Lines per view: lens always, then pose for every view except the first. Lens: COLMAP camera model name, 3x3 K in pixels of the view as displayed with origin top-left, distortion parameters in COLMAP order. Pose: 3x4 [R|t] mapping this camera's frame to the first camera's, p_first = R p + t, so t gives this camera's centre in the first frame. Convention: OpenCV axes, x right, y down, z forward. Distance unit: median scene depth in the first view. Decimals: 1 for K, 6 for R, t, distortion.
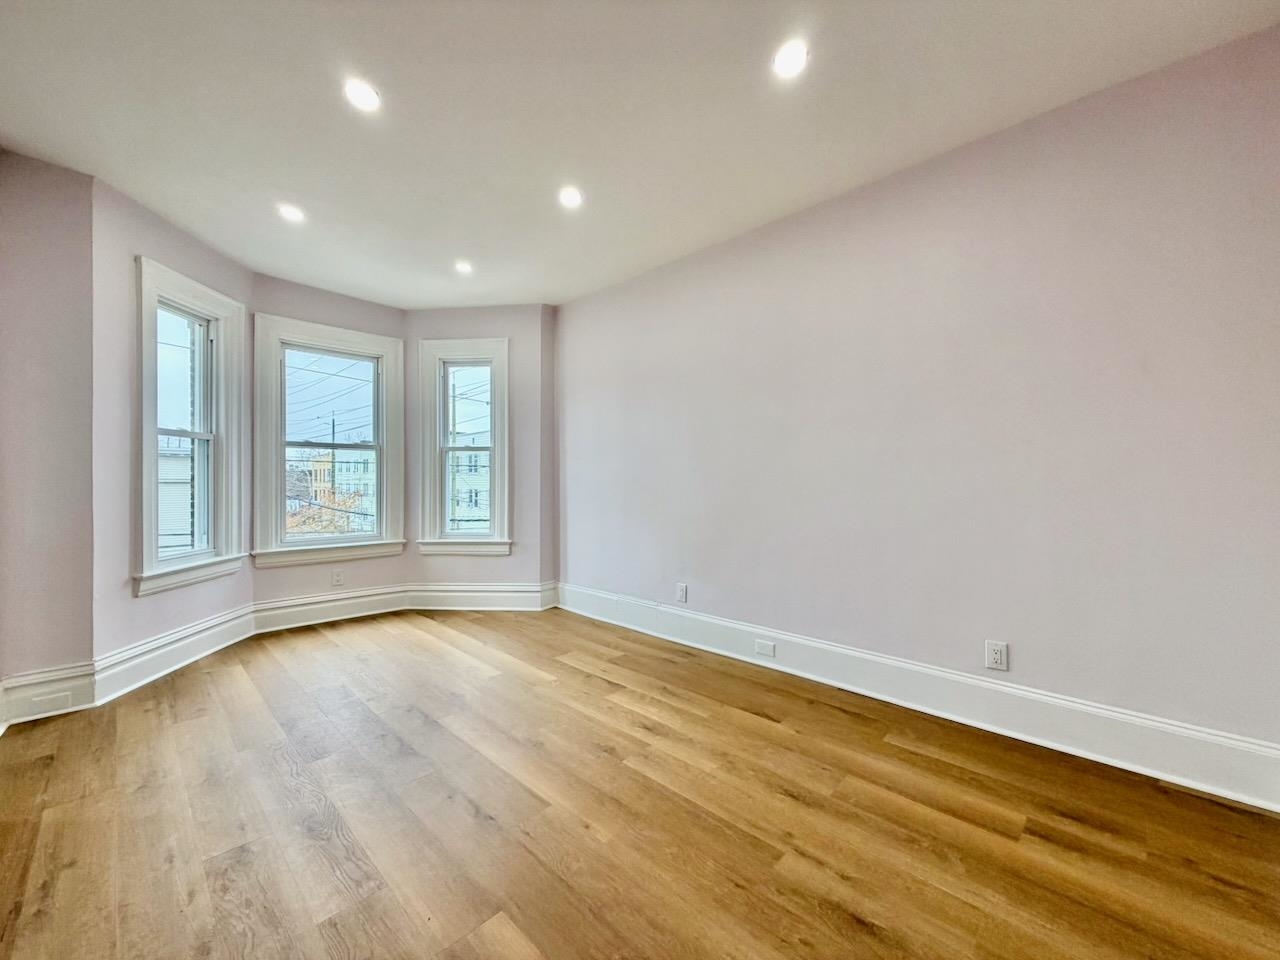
lens RADIAL K [[510.0, 0, 636.9], [0, 510.0, 483.5], [0, 0, 1]] dist [-0.001389, -0.000243]
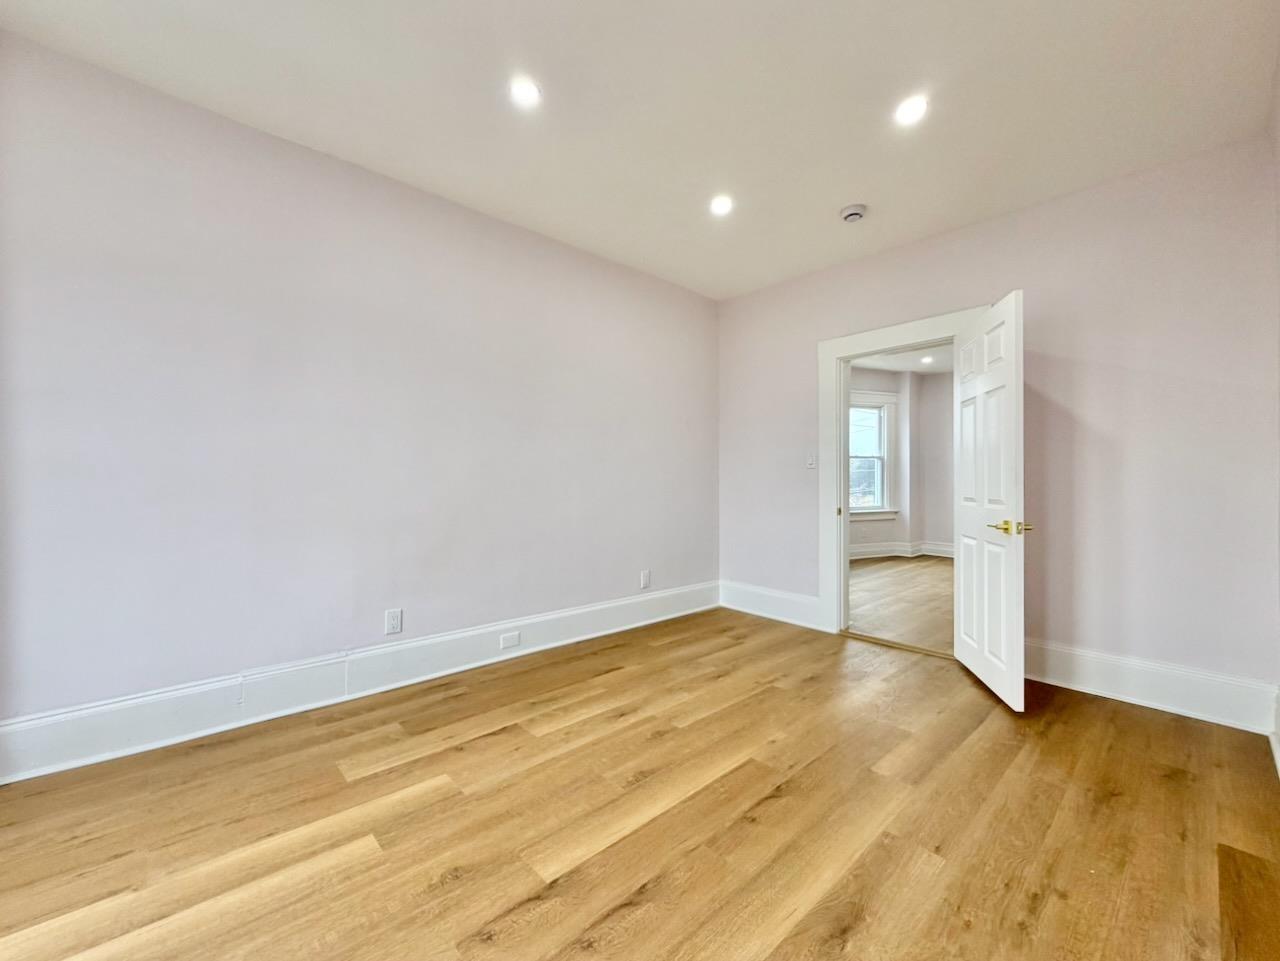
lens RADIAL K [[526.8, 0, 640.0], [0, 526.8, 480.5], [0, 0, 1]] dist [-0.000804, -0.000103]
pose [[0.044194, 0.007910, 0.998992, -0.928783], [0.004241, 0.999958, -0.008106, 0.018205], [-0.999014, 0.004595, 0.044159, 0.822773]]
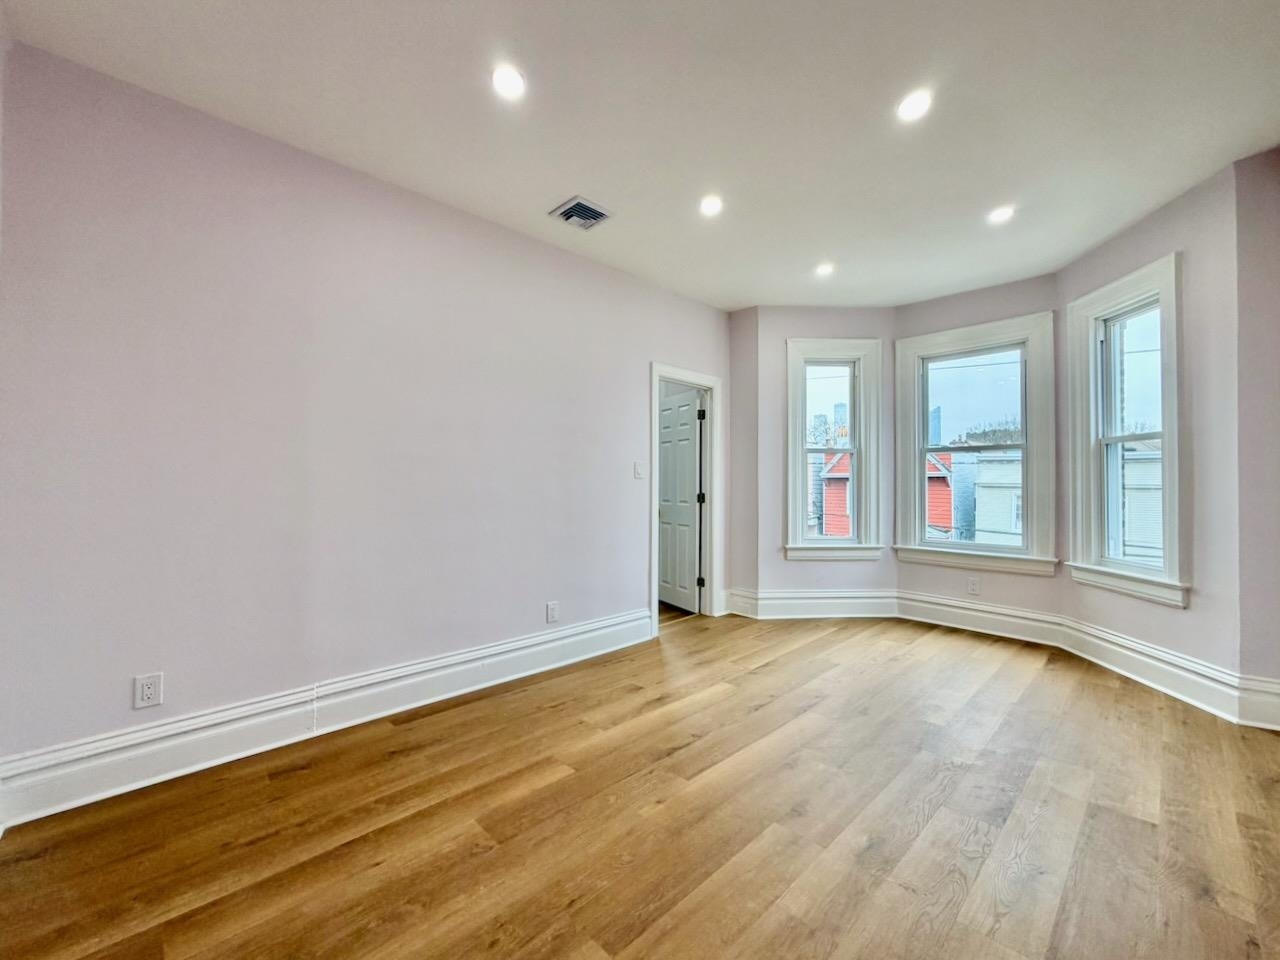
lens RADIAL K [[517.4, 0, 634.0], [0, 517.4, 476.9], [0, 0, 1]] dist [-0.000096, -0.000251]
pose [[-0.022744, -0.015864, -0.999615, 0.655979], [-0.007829, 0.999846, -0.015689, -0.000419], [0.999711, 0.007469, -0.022865, 0.625178]]
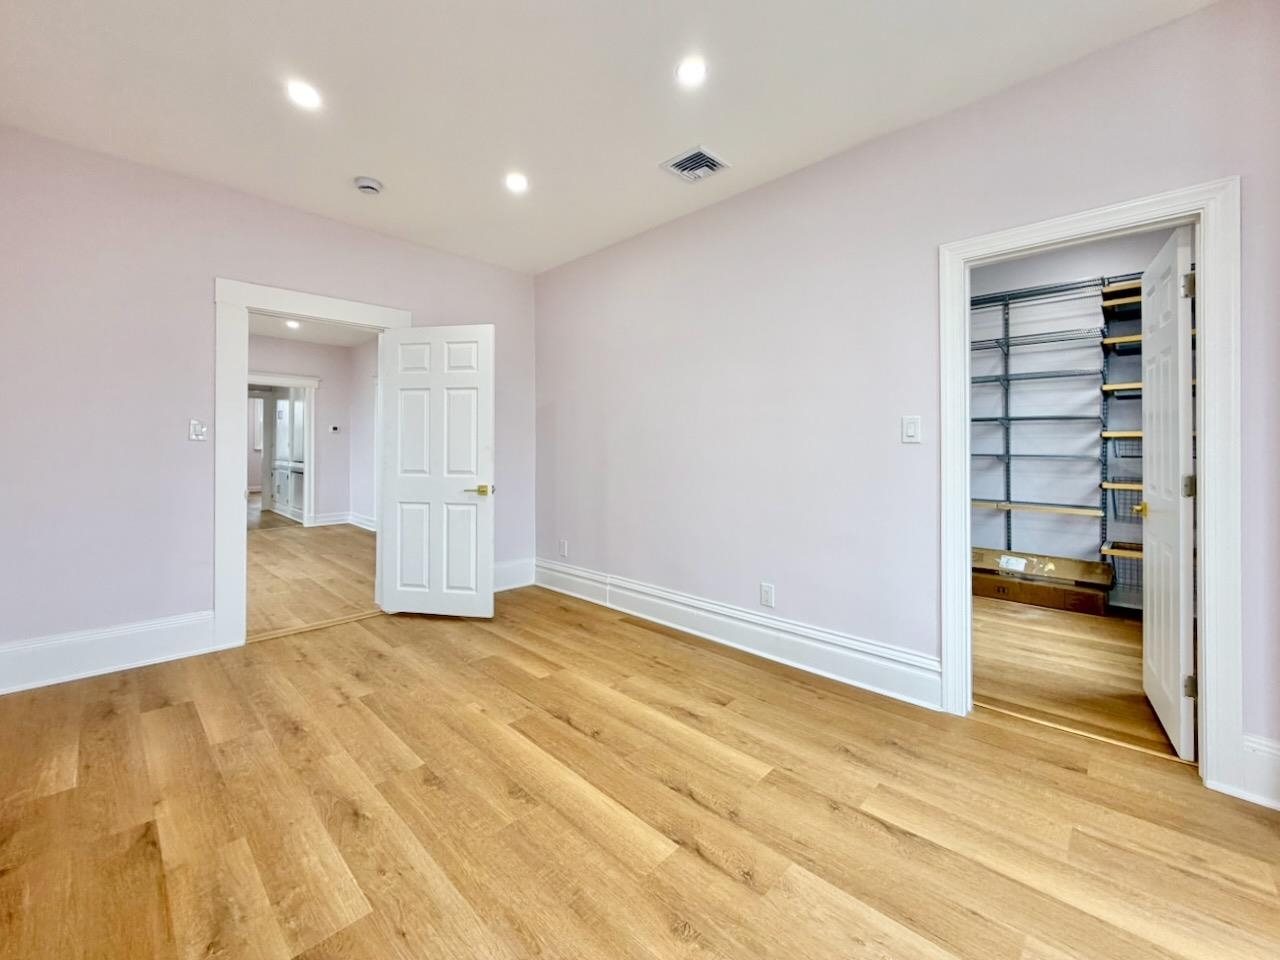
lens RADIAL K [[519.7, 0, 645.4], [0, 519.7, 445.3], [0, 0, 1]] dist [-0.008806, -0.000120]
pose [[-0.999744, -0.000212, -0.022633, -0.319963], [-0.000284, 0.999995, 0.003209, -0.021487], [0.022632, 0.003215, -0.999739, 1.535936]]
